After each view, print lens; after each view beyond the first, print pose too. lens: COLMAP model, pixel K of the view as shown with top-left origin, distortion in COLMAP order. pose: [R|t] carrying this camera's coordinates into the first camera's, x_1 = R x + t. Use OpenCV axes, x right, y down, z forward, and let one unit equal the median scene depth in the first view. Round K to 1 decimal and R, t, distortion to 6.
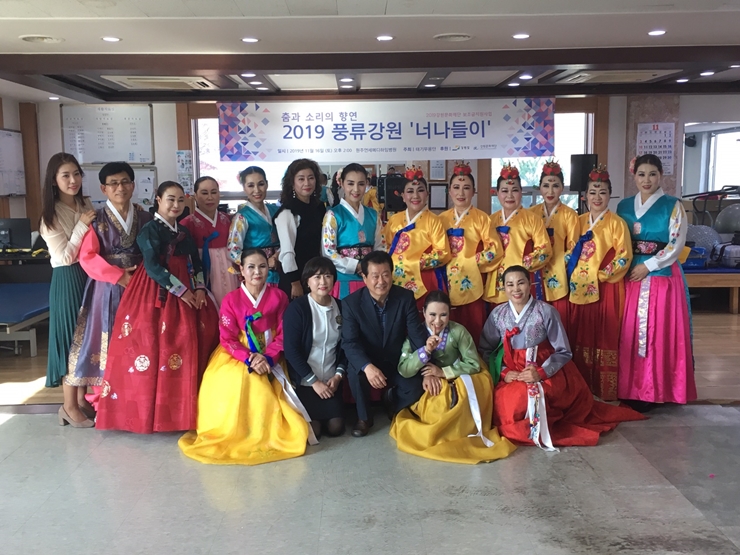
lens RADIAL K [[785.9, 0, 370.0], [0, 785.9, 277.5], [0, 0, 1]] dist [0.059214, -0.008802]
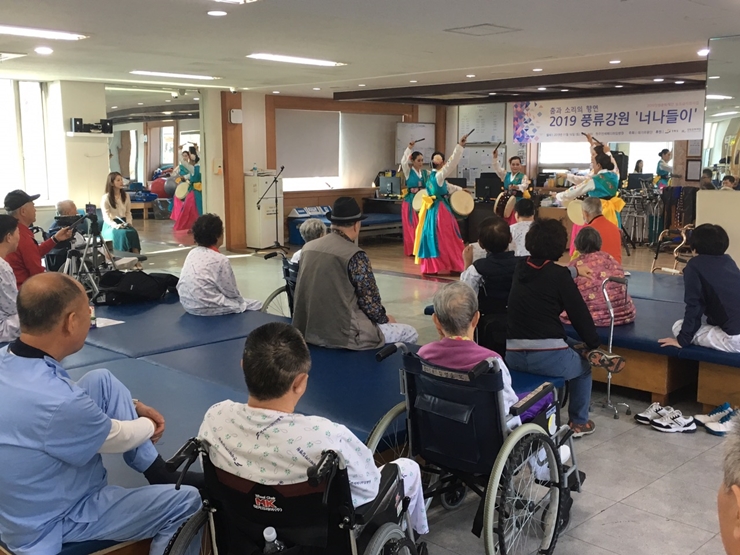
lens RADIAL K [[829.2, 0, 370.0], [0, 829.2, 277.5], [0, 0, 1]] dist [0.058220, -0.030610]
pose [[0.693897, 0.116545, -0.710580, 0.755078], [-0.093996, 0.993032, 0.071082, 0.016962], [0.713913, 0.017468, 0.700017, -0.267471]]
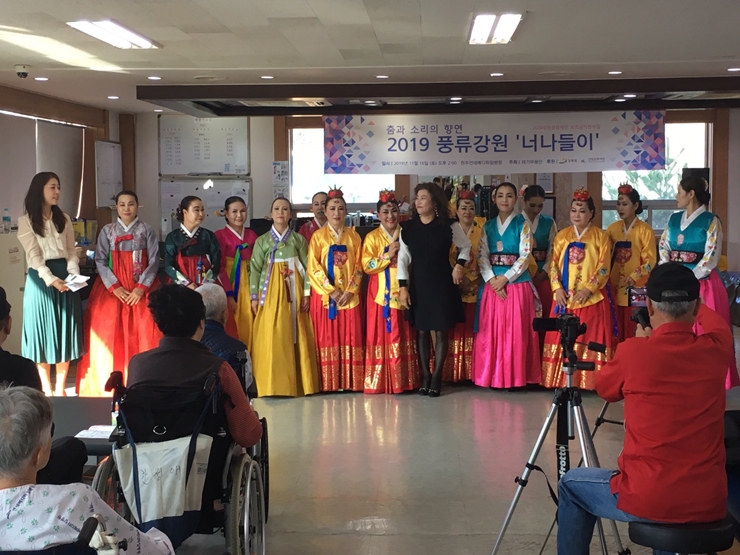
lens RADIAL K [[1130.3, 0, 370.0], [0, 1130.3, 277.5], [0, 0, 1]] dist [0.044933, 0.036915]
pose [[0.997338, 0.010926, -0.072100, -0.027571], [-0.014083, 0.998957, -0.043429, 0.045668], [0.071551, 0.044329, 0.996451, -0.418611]]
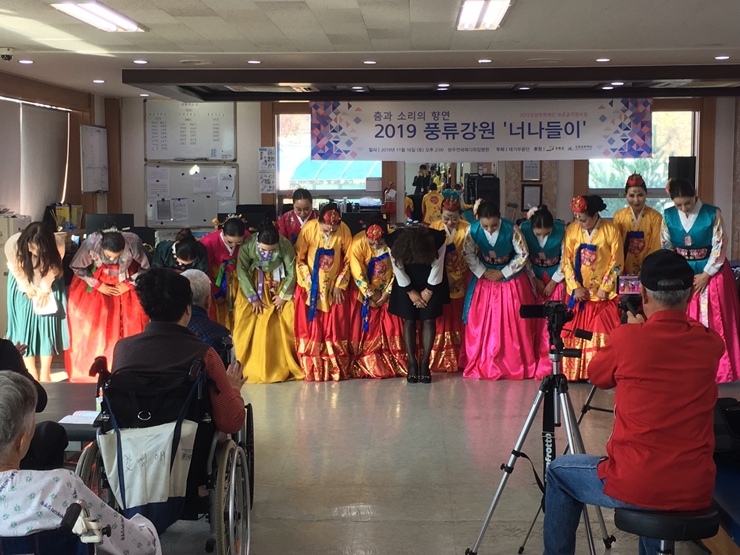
lens RADIAL K [[1130.3, 0, 370.0], [0, 1130.3, 277.5], [0, 0, 1]] dist [0.044933, 0.036915]
pose [[0.998076, 0.016958, -0.059642, -0.028042], [-0.018905, 0.999301, -0.032241, 0.046091], [0.059054, 0.033306, 0.997699, -0.416143]]
